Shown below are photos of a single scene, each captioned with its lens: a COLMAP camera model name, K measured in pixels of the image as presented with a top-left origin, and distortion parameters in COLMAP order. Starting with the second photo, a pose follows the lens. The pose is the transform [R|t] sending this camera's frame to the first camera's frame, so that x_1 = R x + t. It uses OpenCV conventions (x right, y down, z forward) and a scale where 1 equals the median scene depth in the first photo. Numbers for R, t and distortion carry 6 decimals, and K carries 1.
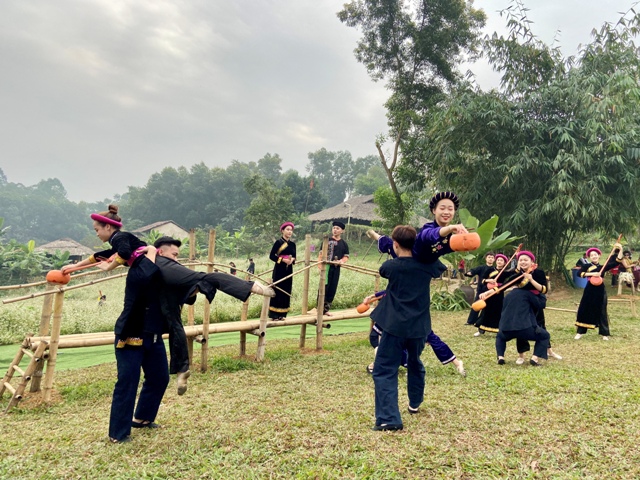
lens RADIAL K [[479.1, 0, 332.1], [0, 479.1, 256.0], [0, 0, 1]] dist [0.034715, 0.000792]
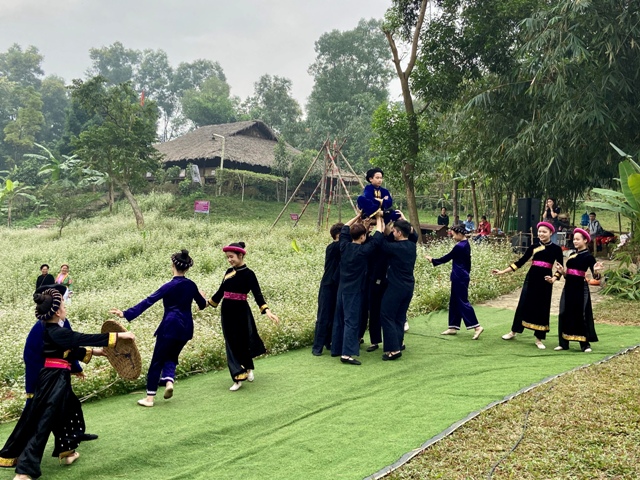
lens RADIAL K [[740.2, 0, 320.0], [0, 740.2, 240.0], [0, 0, 1]] dist [0.105055, -0.029719]
pose [[0.957730, -0.014881, 0.287283, -0.381311], [0.008348, 0.999678, 0.023953, 0.008764], [-0.287547, -0.020542, 0.957546, 0.191035]]
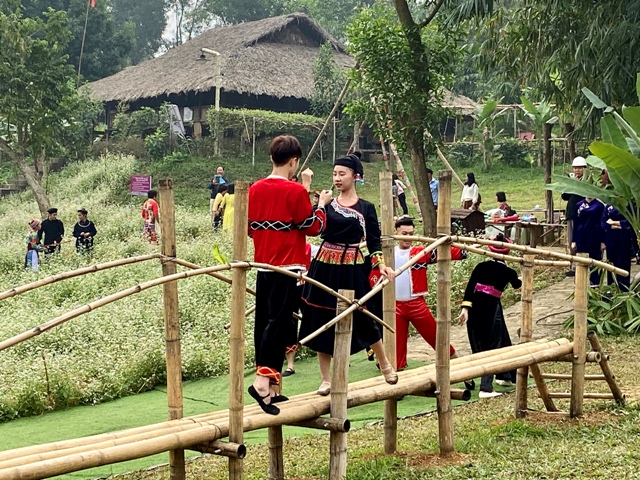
lens RADIAL K [[1420.3, 0, 320.0], [0, 1420.3, 240.0], [0, 0, 1]] dist [-0.019145, -0.167470]
pose [[0.987604, -0.057973, 0.145867, -0.152911], [0.053105, 0.997901, 0.037052, -0.019029], [-0.147709, -0.028846, 0.988610, -0.090423]]
